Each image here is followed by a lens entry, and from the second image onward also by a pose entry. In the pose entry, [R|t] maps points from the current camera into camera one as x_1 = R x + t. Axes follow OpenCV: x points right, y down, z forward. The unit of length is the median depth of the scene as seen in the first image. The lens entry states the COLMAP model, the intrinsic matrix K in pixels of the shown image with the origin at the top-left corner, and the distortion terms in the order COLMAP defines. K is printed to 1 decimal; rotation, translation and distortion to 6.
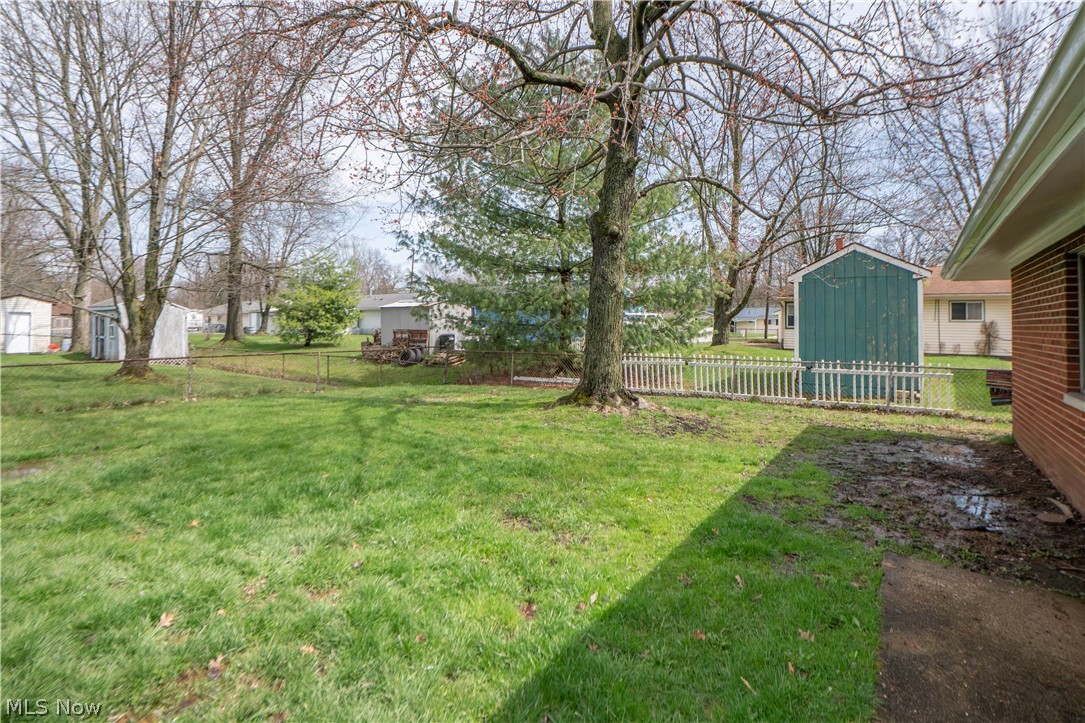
lens RADIAL K [[555.5, 0, 521.8], [0, 555.5, 307.9], [0, 0, 1]] dist [-0.034449, 0.005838]
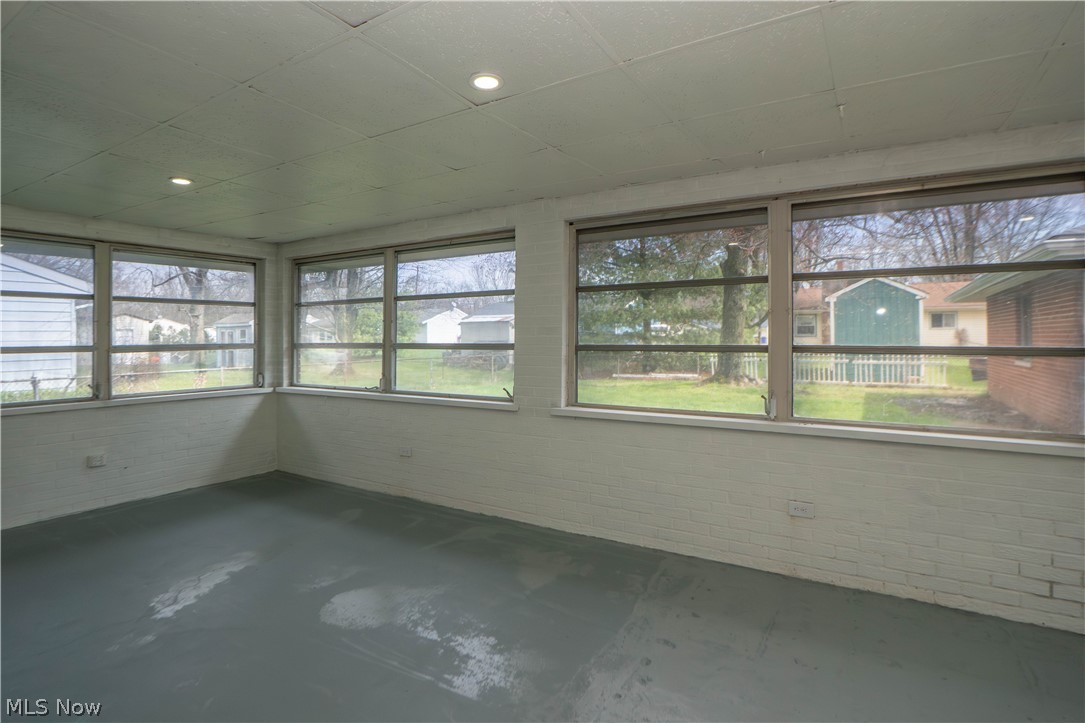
lens RADIAL K [[555.5, 0, 519.0], [0, 555.5, 331.4], [0, 0, 1]] dist [-0.034449, 0.005838]
pose [[0.999001, -0.009747, 0.043607, -0.436905], [0.008914, 0.999775, 0.019249, -0.005265], [-0.043785, -0.018841, 0.998863, -0.435866]]
